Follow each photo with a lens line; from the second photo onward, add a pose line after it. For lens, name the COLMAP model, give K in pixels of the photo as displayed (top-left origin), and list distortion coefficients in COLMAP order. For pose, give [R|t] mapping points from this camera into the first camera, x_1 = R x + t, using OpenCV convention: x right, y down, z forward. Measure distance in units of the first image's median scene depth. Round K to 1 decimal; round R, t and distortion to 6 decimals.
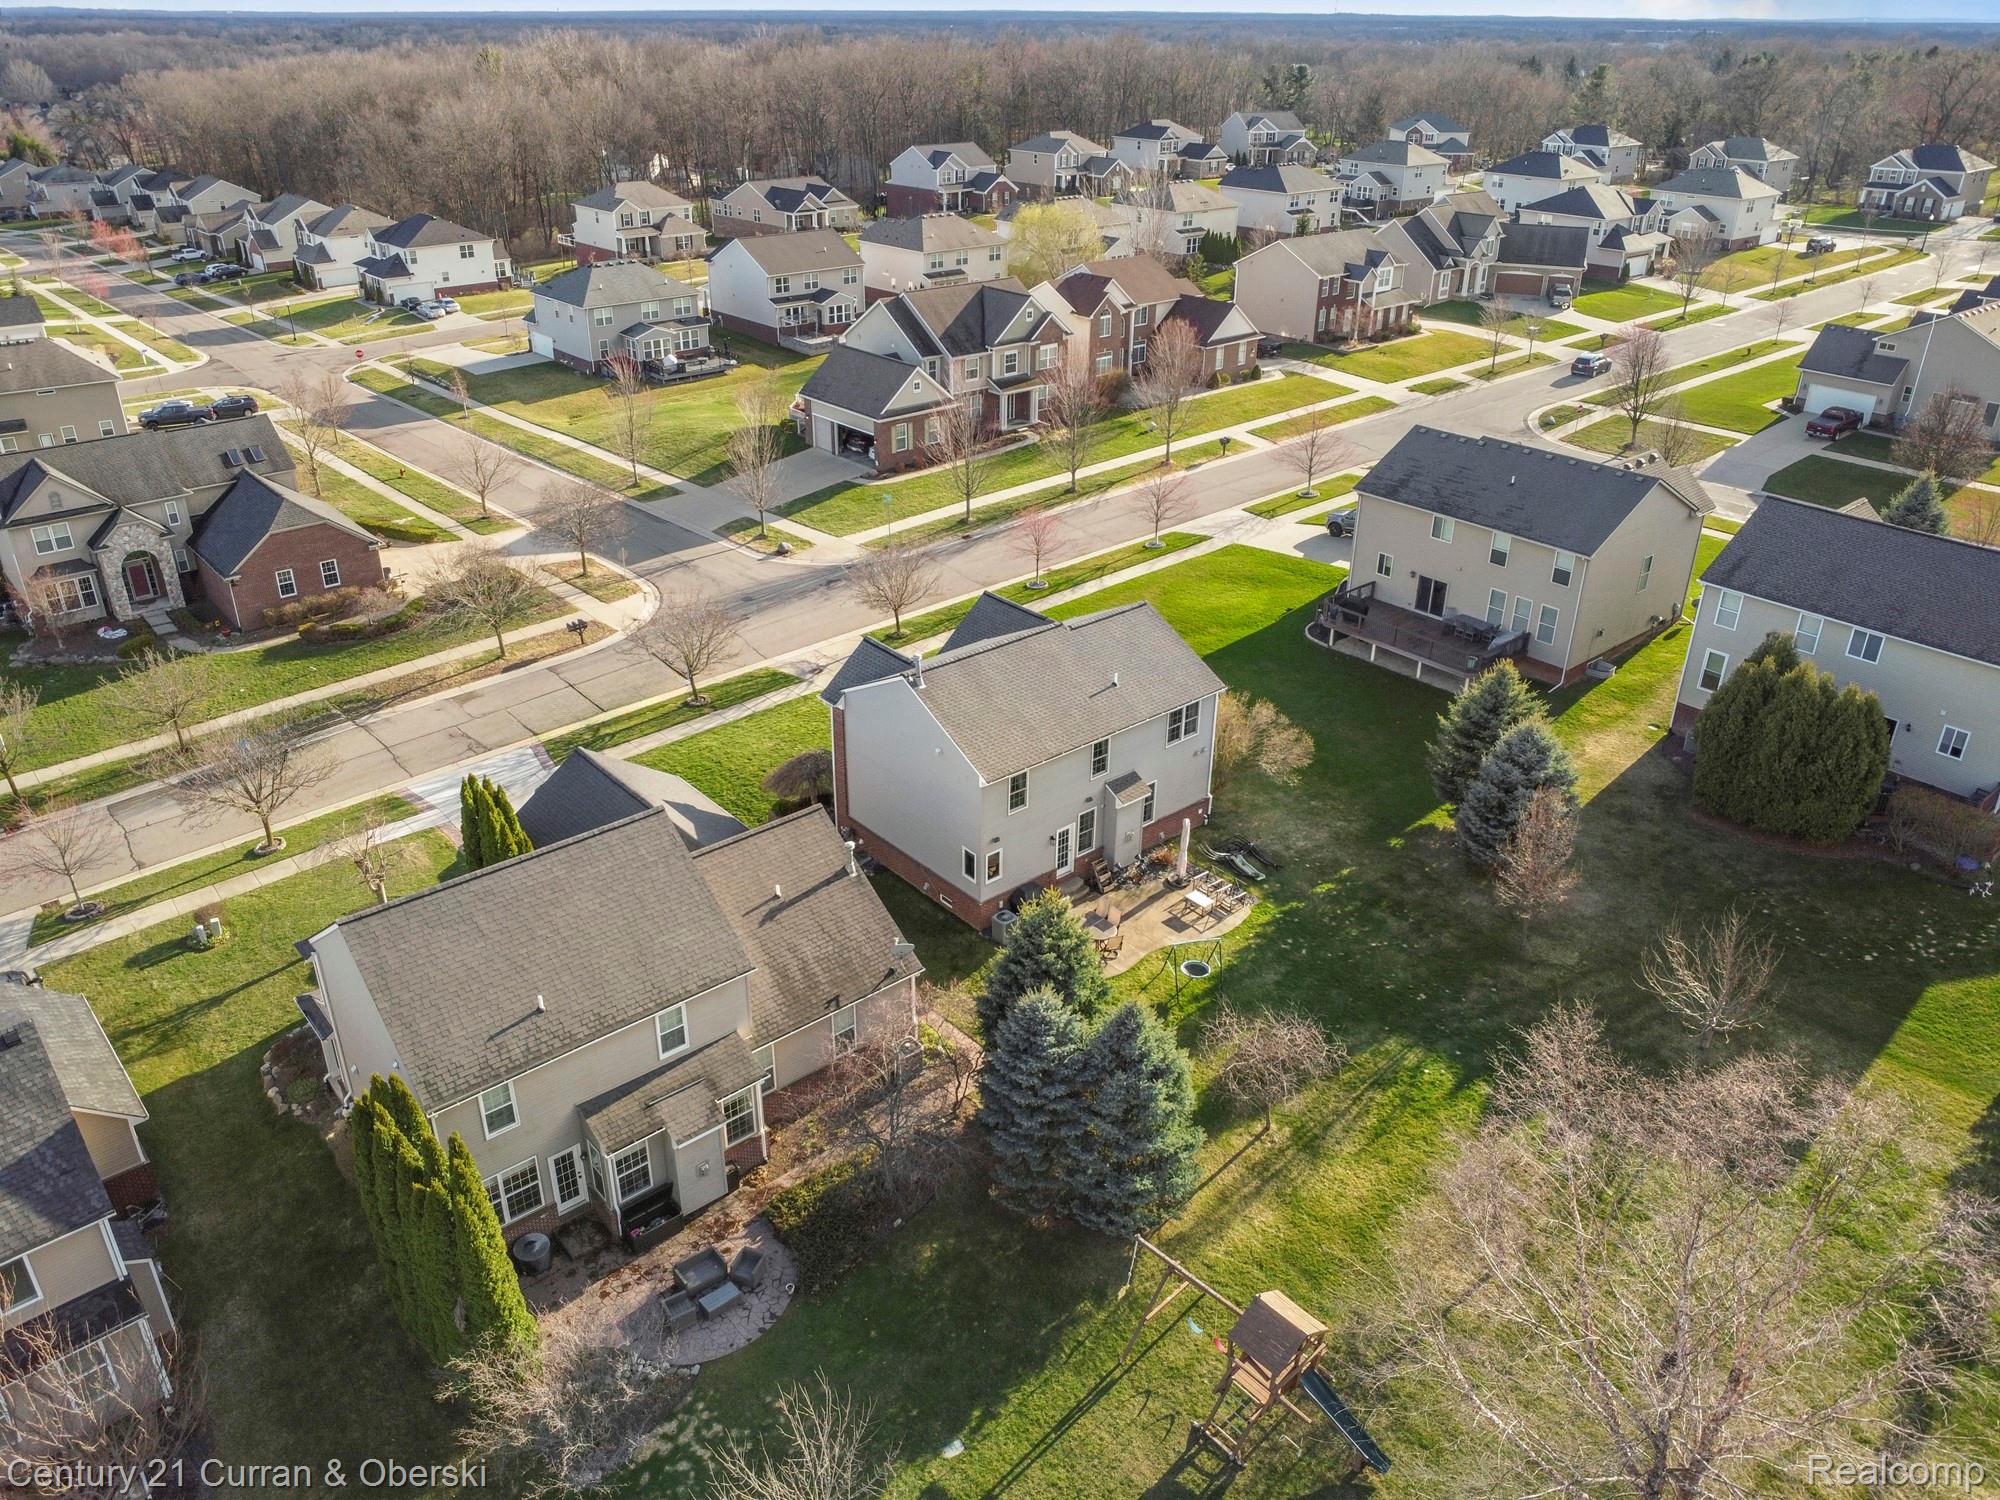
lens RADIAL K [[1454.5, 0, 1000.0], [0, 1454.5, 750.0], [0, 0, 1]] dist [-0.025027, -0.008184]
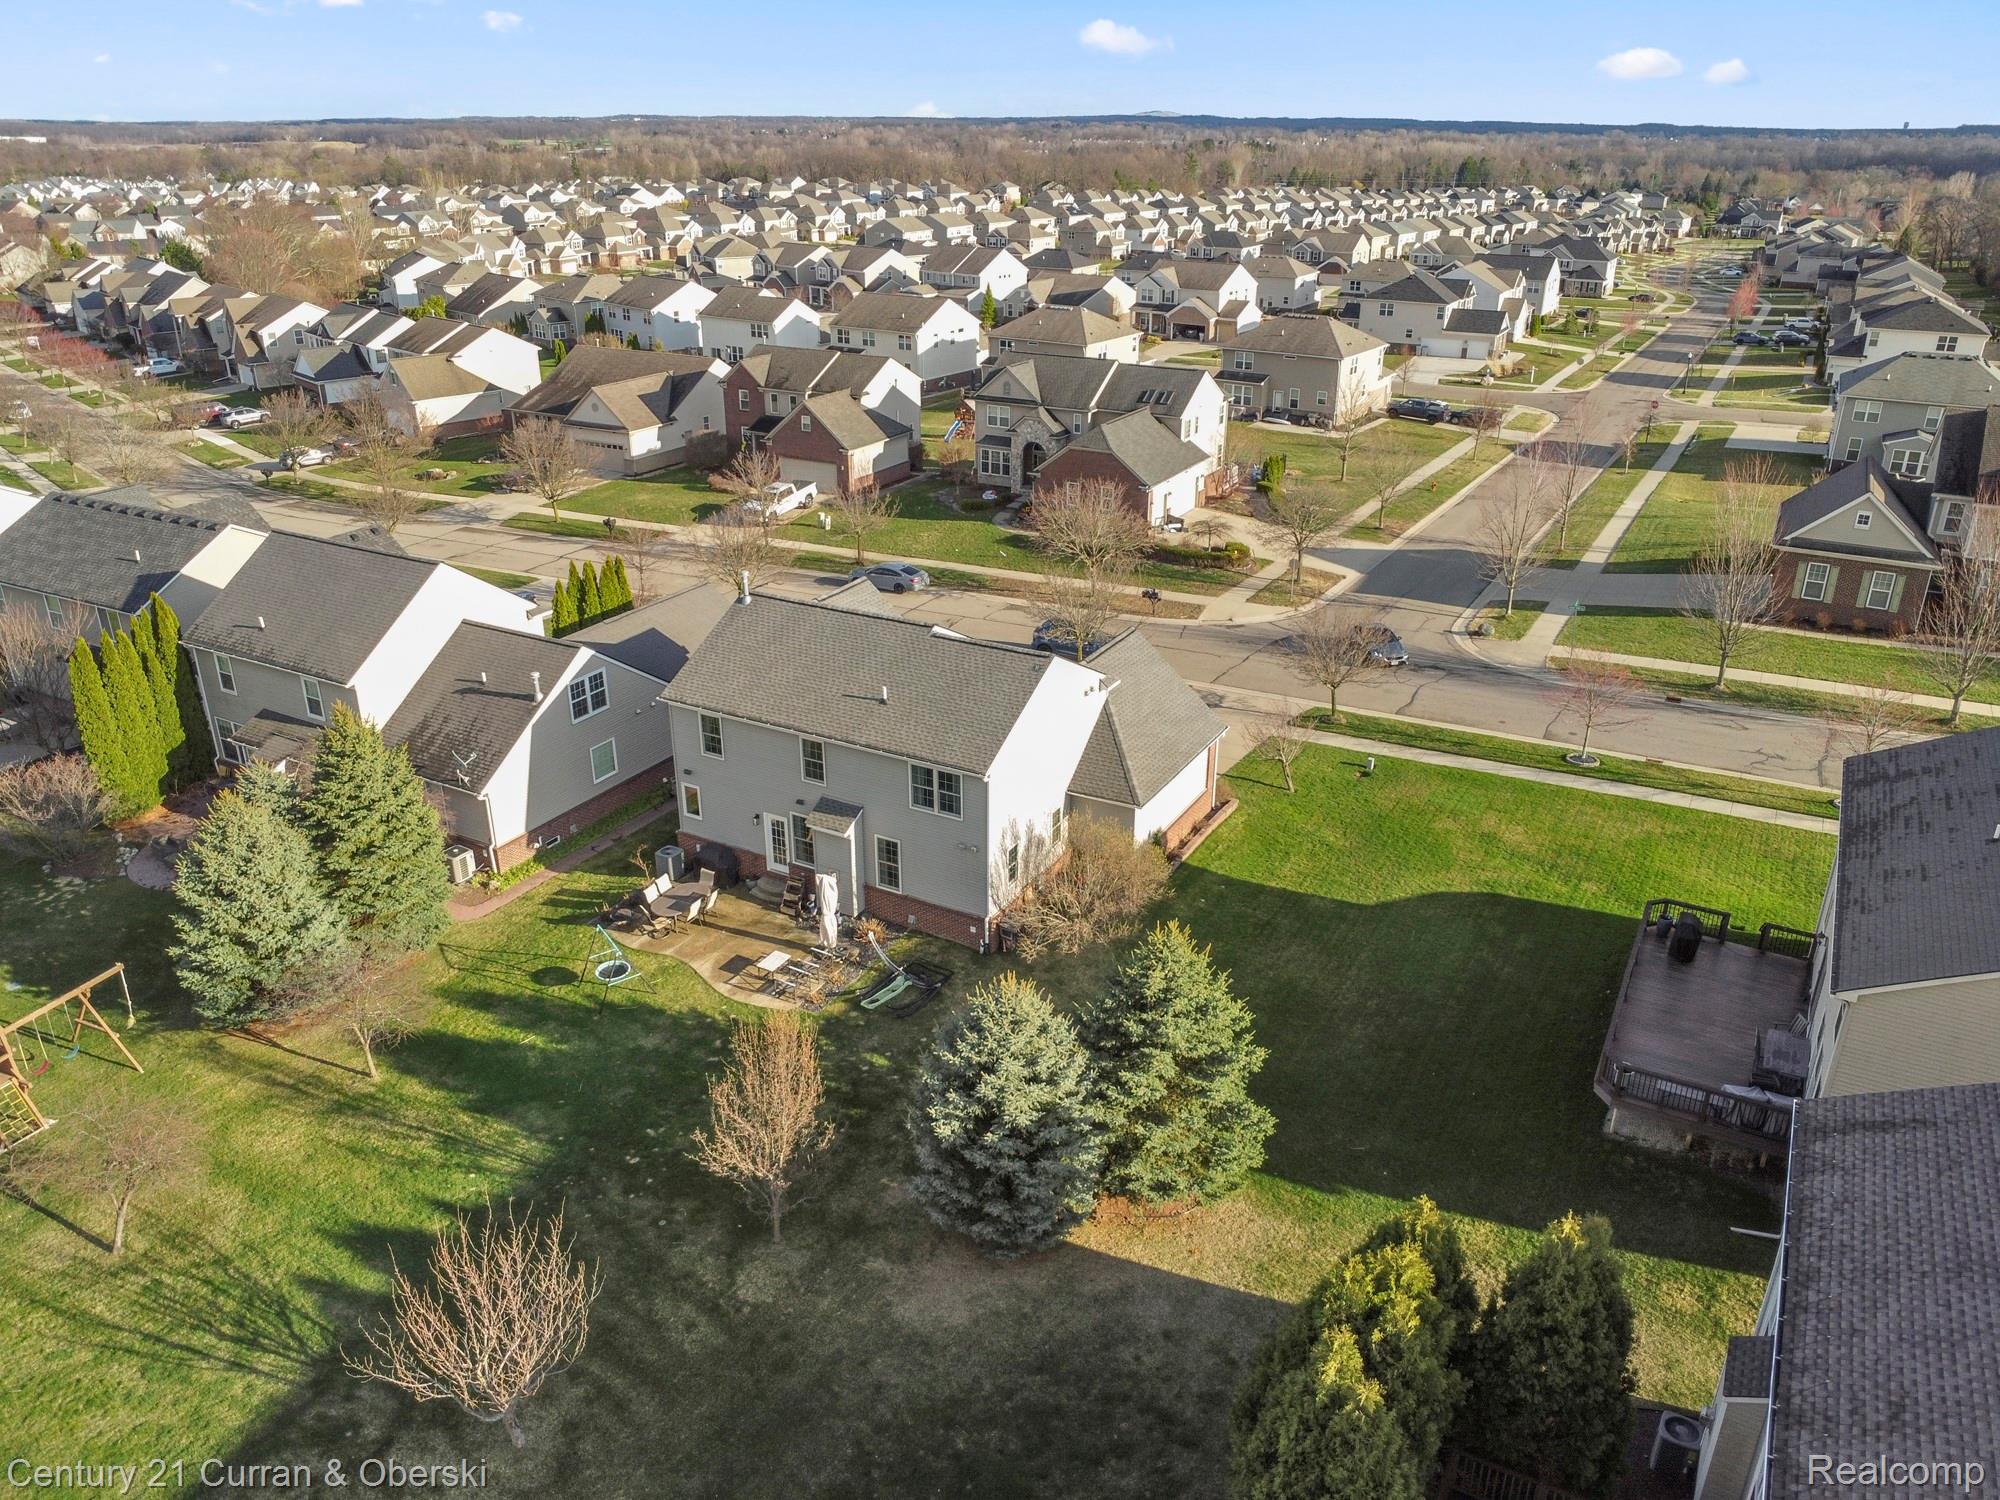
lens RADIAL K [[1464.8, 0, 1015.3], [0, 1464.8, 747.8], [0, 0, 1]] dist [-0.027933, -0.005887]
pose [[0.349402, 0.369142, -0.861193, 0.486556], [-0.431618, 0.879206, 0.201748, -0.129662], [0.831639, 0.301215, 0.466525, 0.400891]]
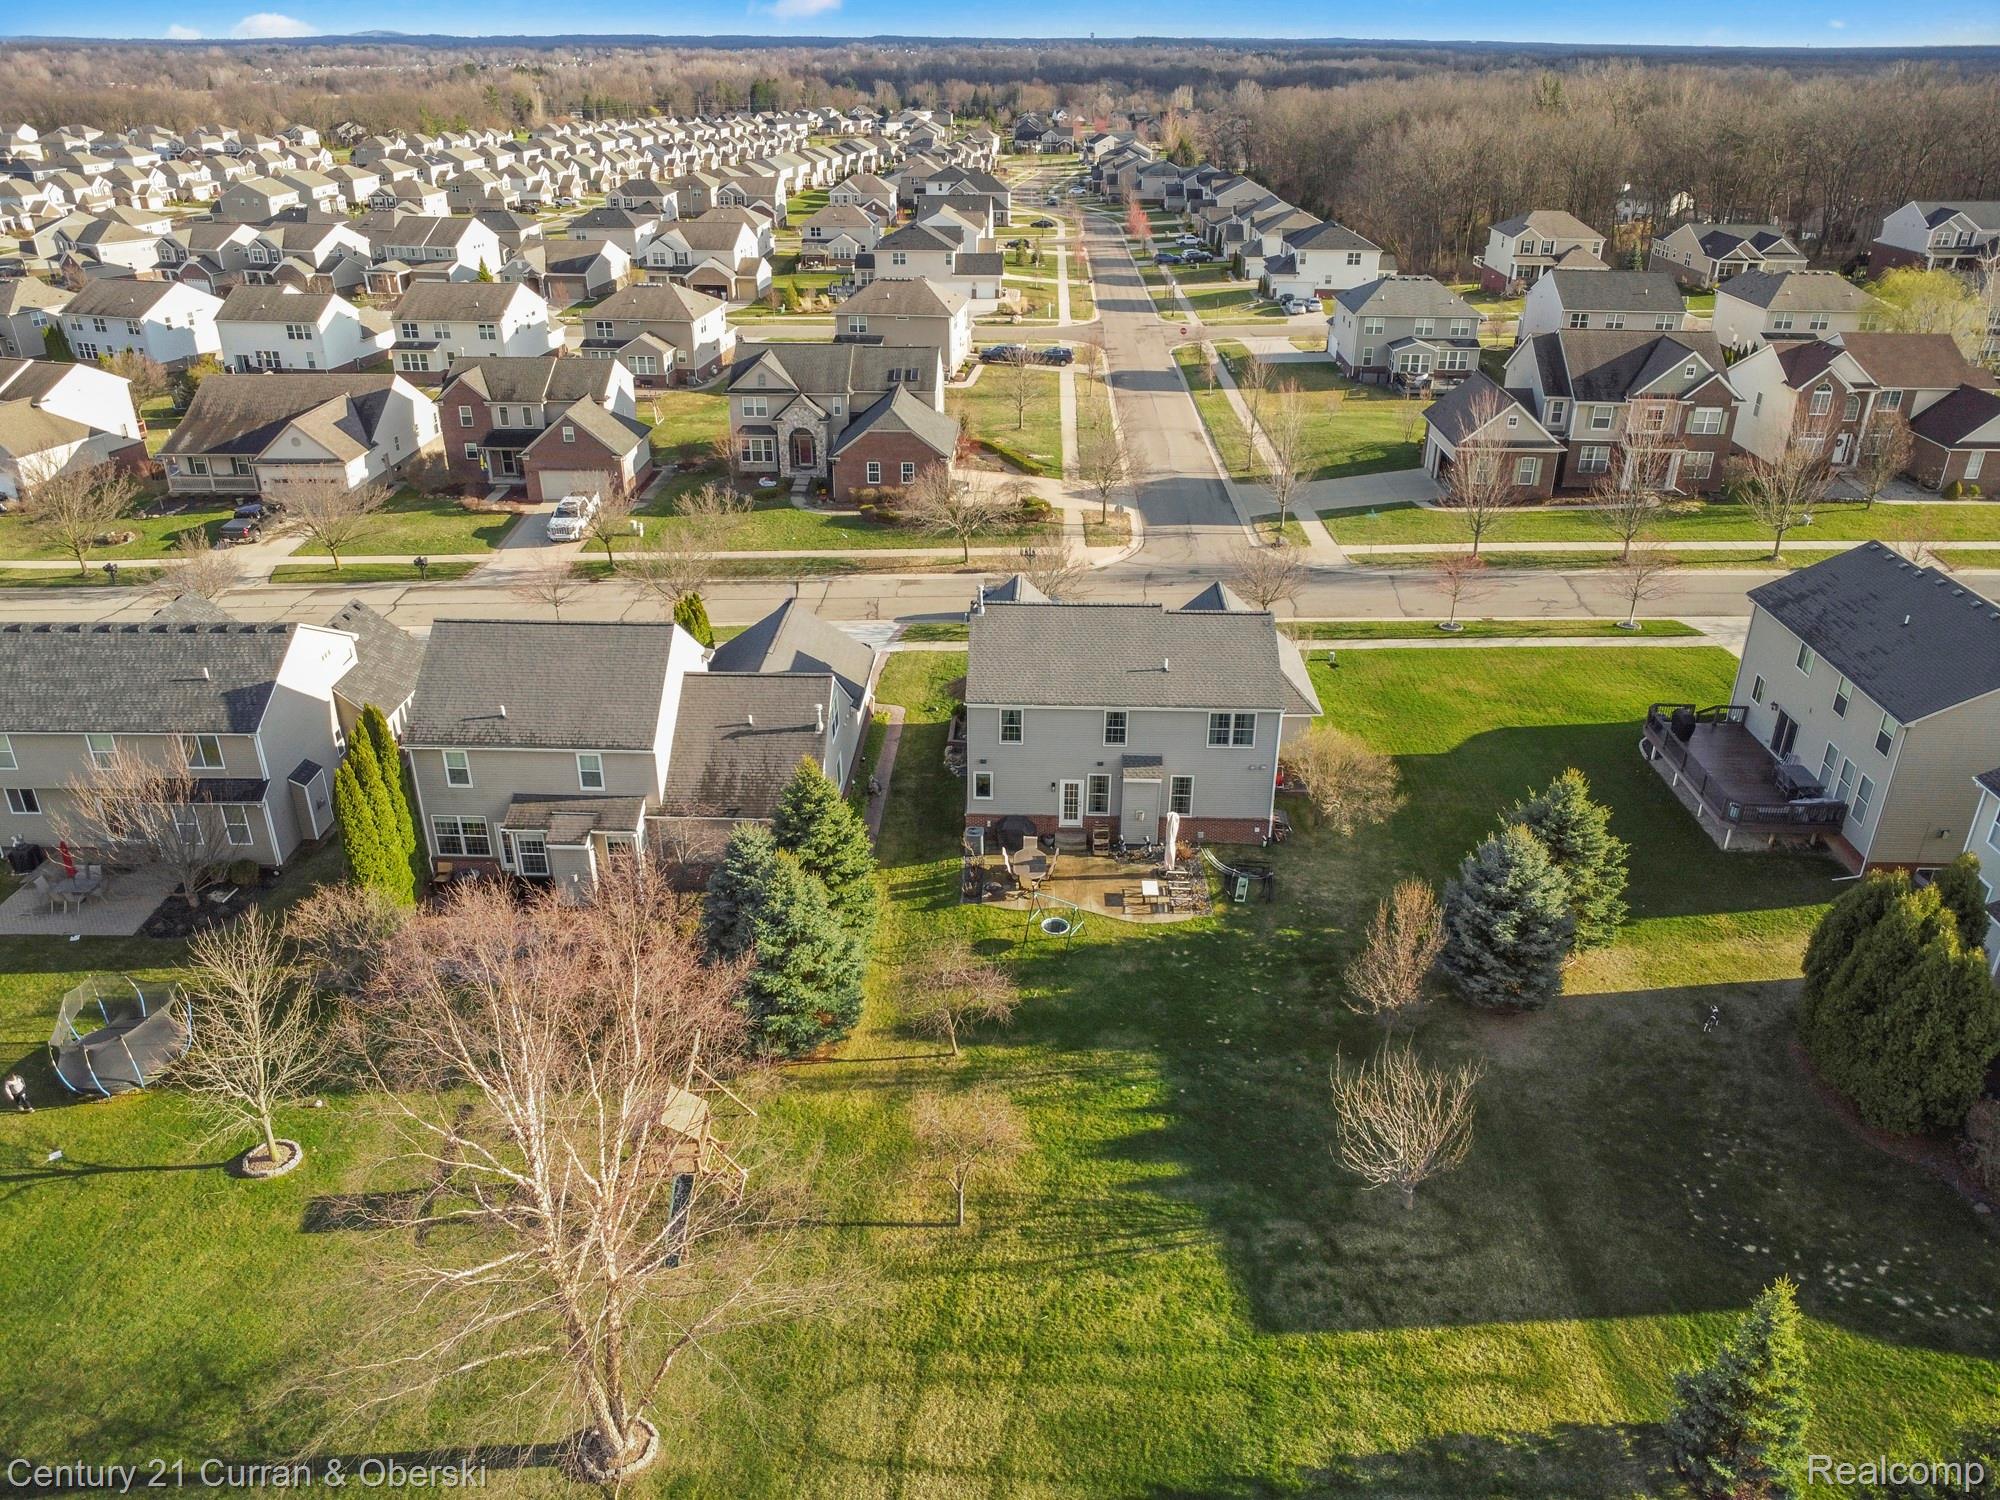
lens RADIAL K [[1464.8, 0, 1015.3], [0, 1464.8, 747.8], [0, 0, 1]] dist [-0.027933, -0.005887]
pose [[0.741264, 0.295199, -0.602814, 0.379286], [-0.308670, 0.947418, 0.084390, -0.027720], [0.596029, 0.123516, 0.793406, 0.067093]]
